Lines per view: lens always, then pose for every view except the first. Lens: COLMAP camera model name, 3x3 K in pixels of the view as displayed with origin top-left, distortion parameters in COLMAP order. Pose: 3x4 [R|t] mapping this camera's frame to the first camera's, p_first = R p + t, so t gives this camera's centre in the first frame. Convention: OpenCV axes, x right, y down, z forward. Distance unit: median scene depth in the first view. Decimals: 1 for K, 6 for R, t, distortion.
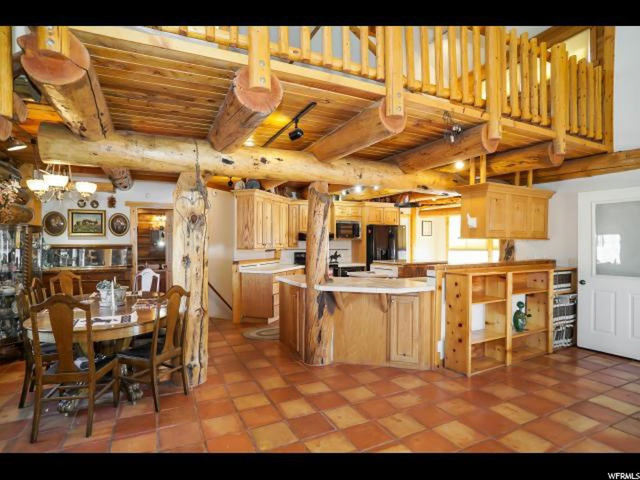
lens RADIAL K [[332.8, 0, 325.1], [0, 332.8, 242.0], [0, 0, 1]] dist [-0.045529, 0.016978]
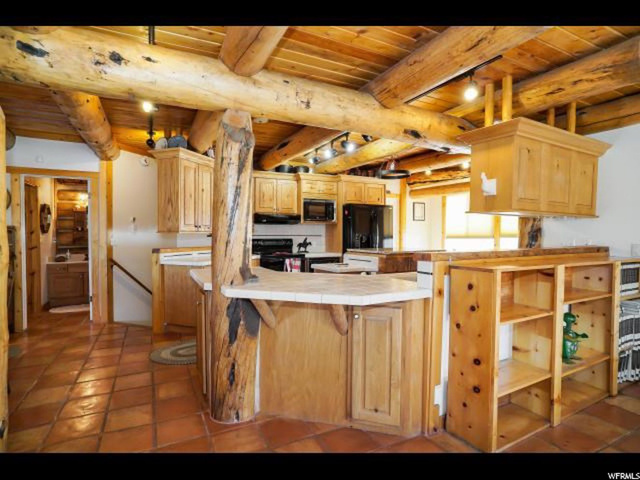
lens RADIAL K [[332.8, 0, 322.1], [0, 332.8, 240.7], [0, 0, 1]] dist [-0.045529, 0.016978]
pose [[0.999928, 0.002608, 0.011683, 0.117099], [-0.002850, 0.999779, 0.020829, 0.033043], [-0.011626, -0.020861, 0.999715, 0.370449]]
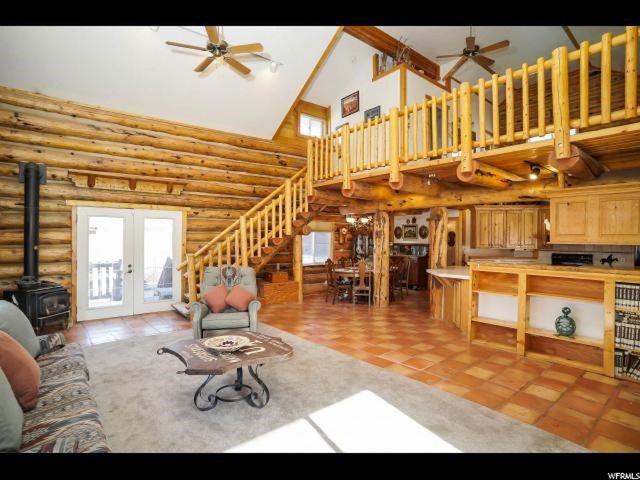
lens RADIAL K [[332.8, 0, 319.1], [0, 332.8, 241.4], [0, 0, 1]] dist [-0.045529, 0.016978]
pose [[0.248253, 0.007329, -0.968667, 1.263605], [-0.004913, 0.999968, 0.006307, -0.016716], [0.968683, 0.003193, 0.248281, 0.033684]]
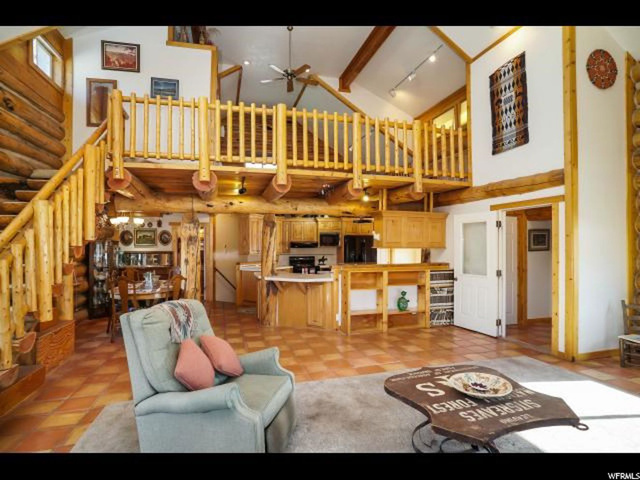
lens RADIAL K [[332.8, 0, 322.2], [0, 332.8, 242.0], [0, 0, 1]] dist [-0.045529, 0.016978]
pose [[0.984571, -0.003673, -0.174947, 0.466835], [0.001851, 0.999942, -0.010577, -0.021560], [0.174975, 0.010090, 0.984521, -0.491194]]
